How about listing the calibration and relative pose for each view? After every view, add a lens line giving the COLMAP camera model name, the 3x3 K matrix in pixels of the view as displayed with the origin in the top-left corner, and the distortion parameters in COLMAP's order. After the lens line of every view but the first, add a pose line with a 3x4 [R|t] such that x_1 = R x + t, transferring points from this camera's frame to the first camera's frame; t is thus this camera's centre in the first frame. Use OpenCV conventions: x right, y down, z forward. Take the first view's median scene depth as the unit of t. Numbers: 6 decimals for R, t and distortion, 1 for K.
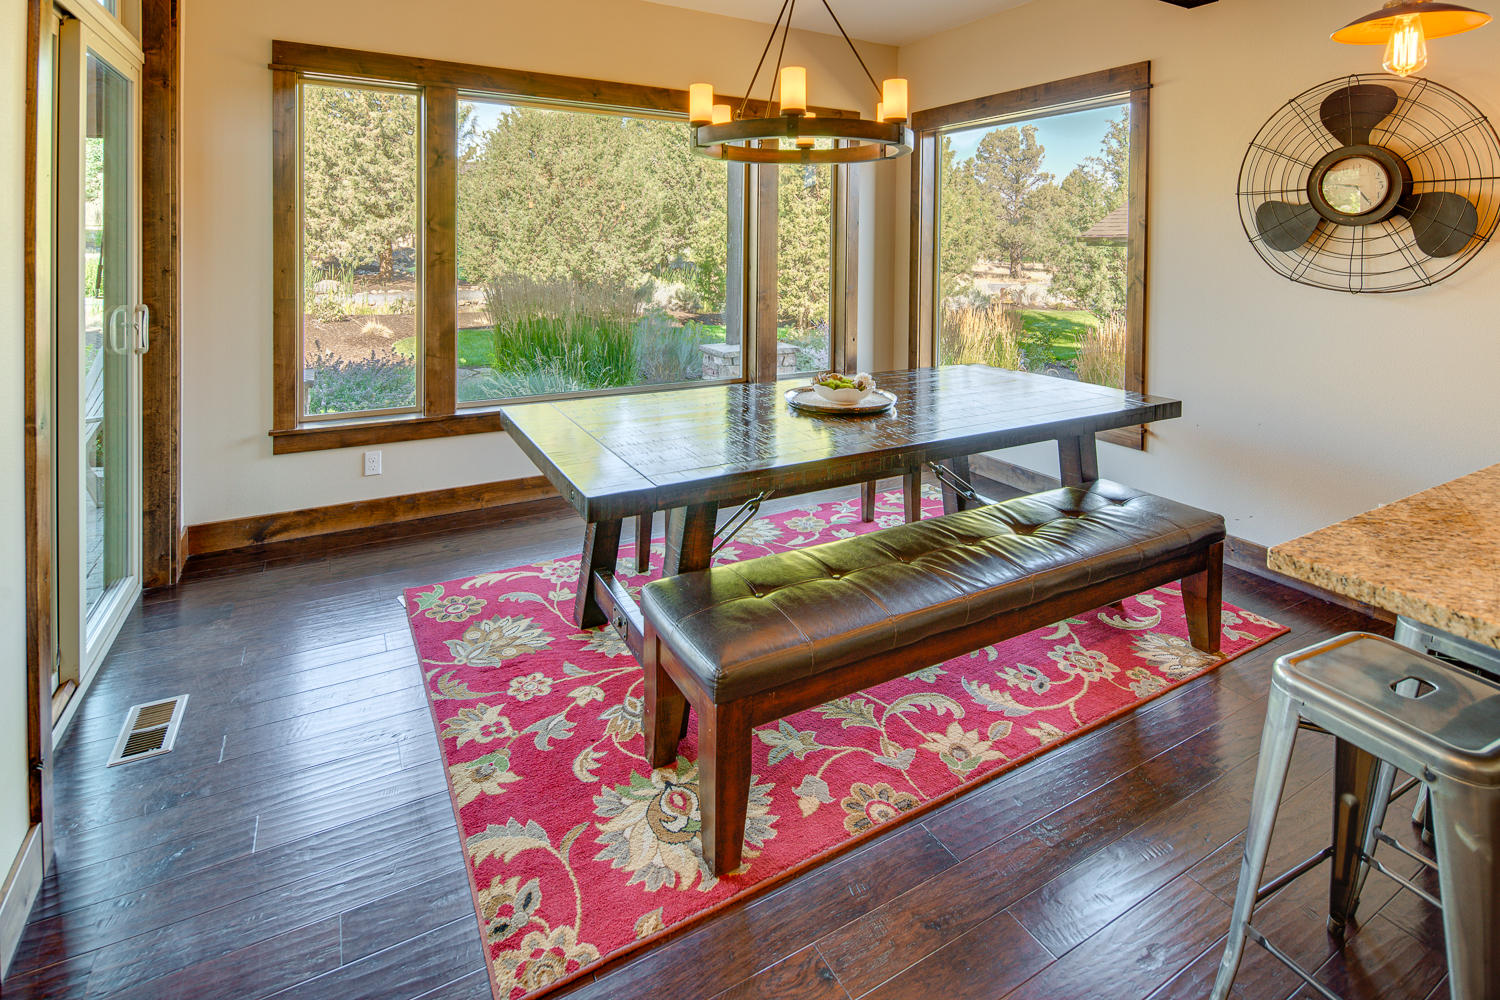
lens RADIAL K [[751.0, 0, 750.5], [0, 751.0, 233.5], [0, 0, 1]] dist [0.008505, -0.008420]
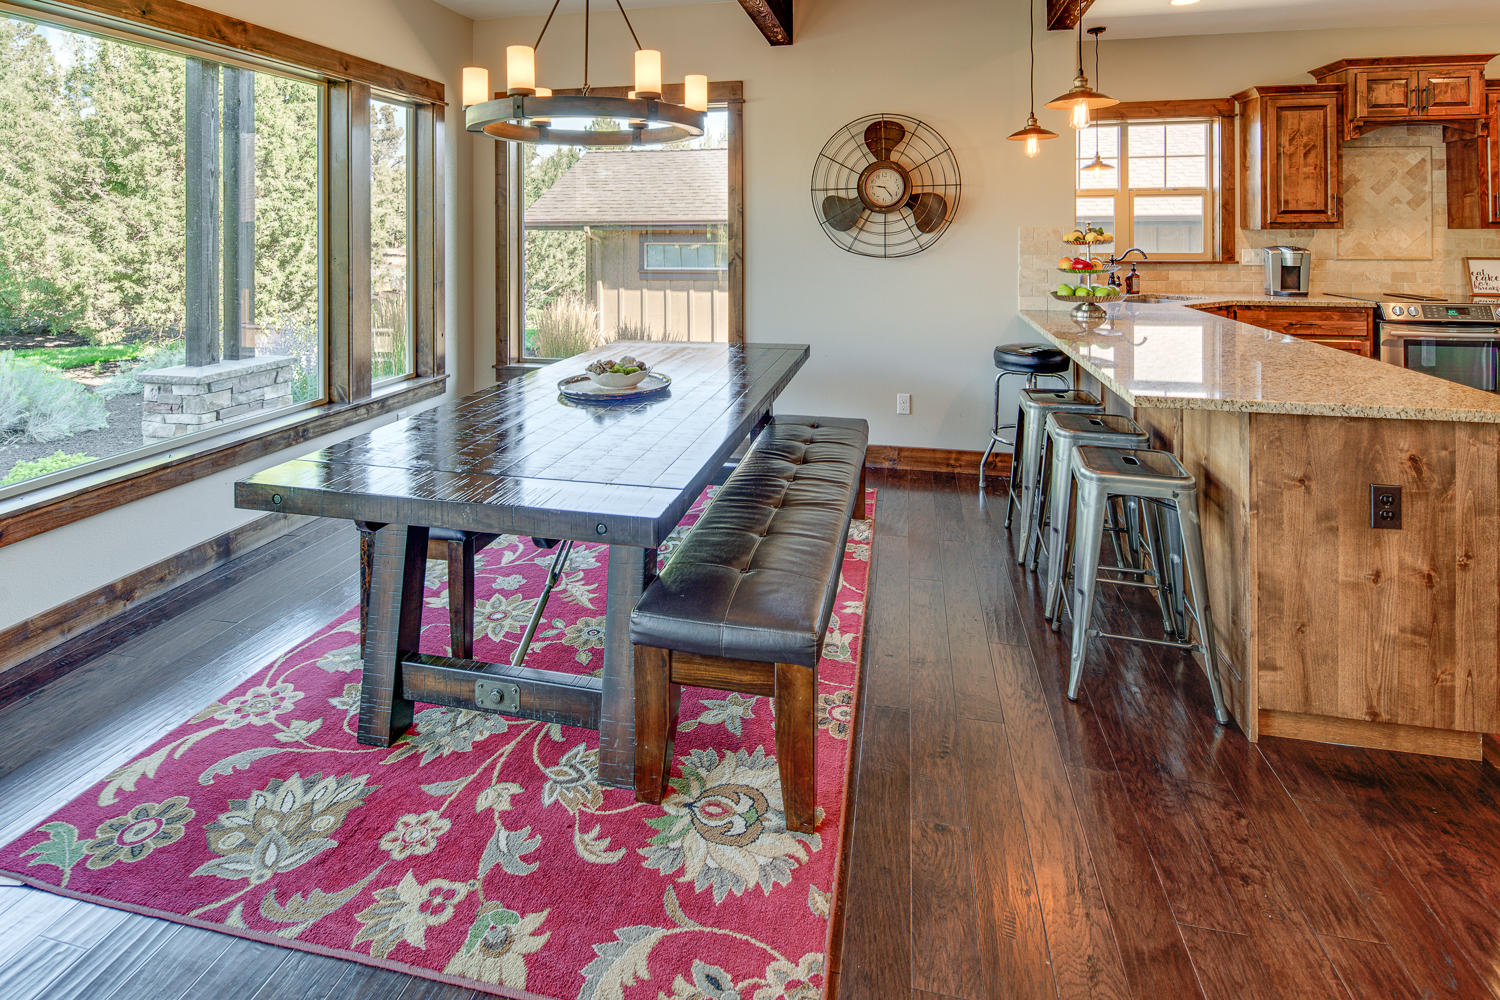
lens RADIAL K [[750.2, 0, 731.3], [0, 750.2, 231.5], [0, 0, 1]] dist [0.000380, -0.006382]
pose [[0.658302, -0.019115, 0.752511, -0.687097], [0.003008, 0.999736, 0.022763, -0.011478], [-0.752748, -0.012722, 0.658186, 0.310263]]
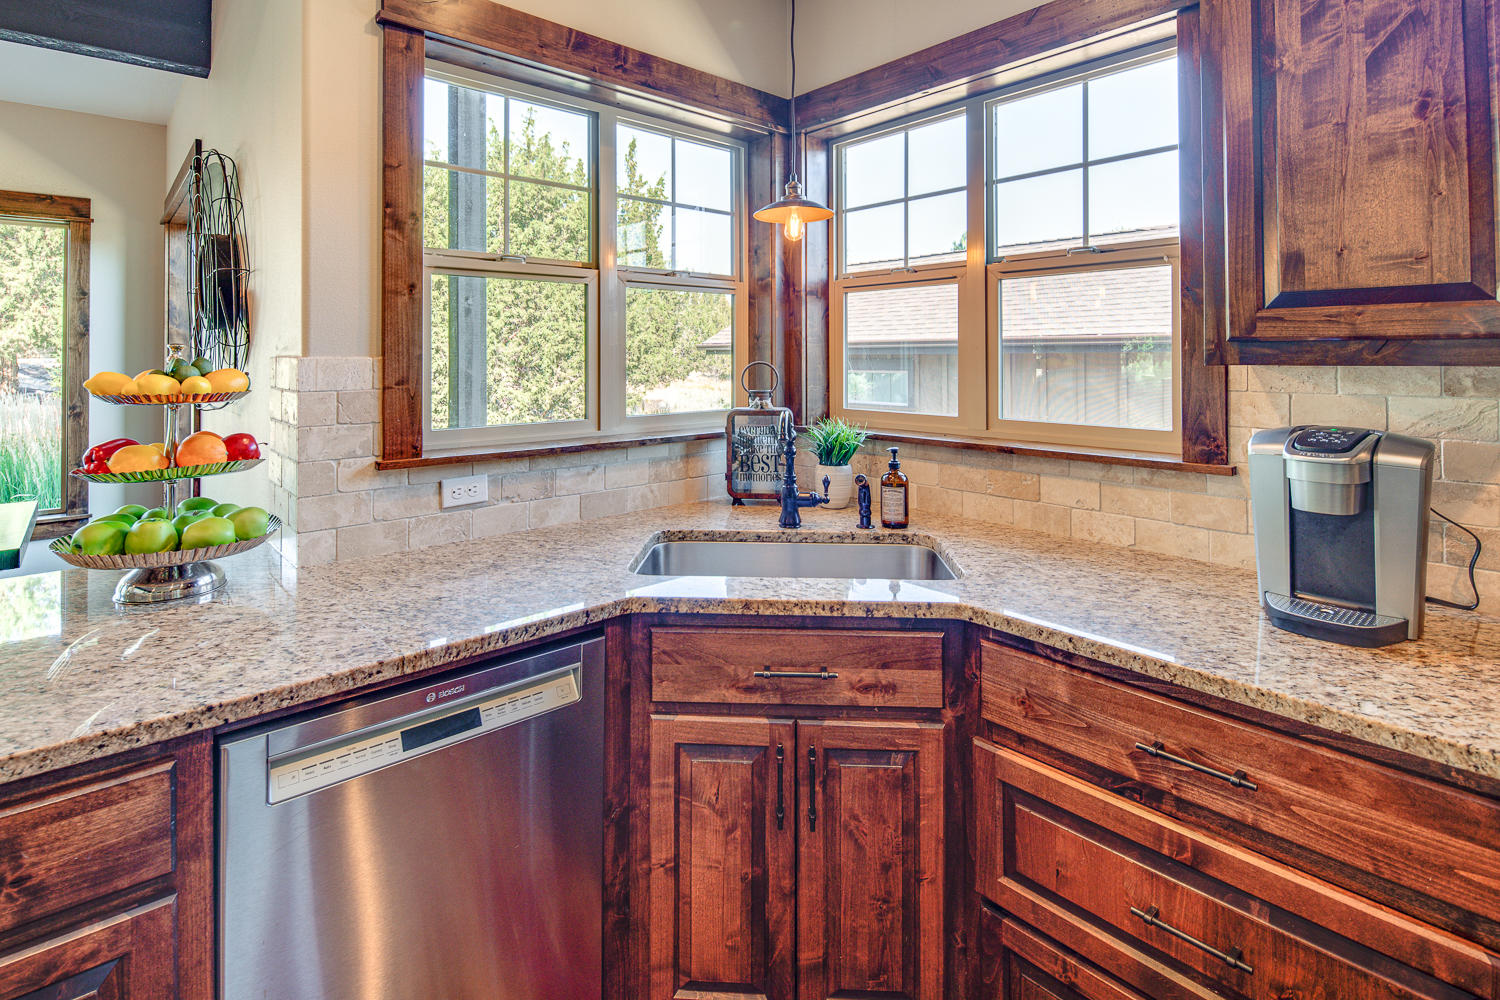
lens RADIAL K [[751.0, 0, 731.6], [0, 751.0, 344.8], [0, 0, 1]] dist [0.008505, -0.008420]
pose [[0.976192, -0.011973, 0.216579, 1.535764], [0.012560, 0.999920, -0.001332, 0.017602], [-0.216545, 0.004021, 0.976264, 0.060347]]
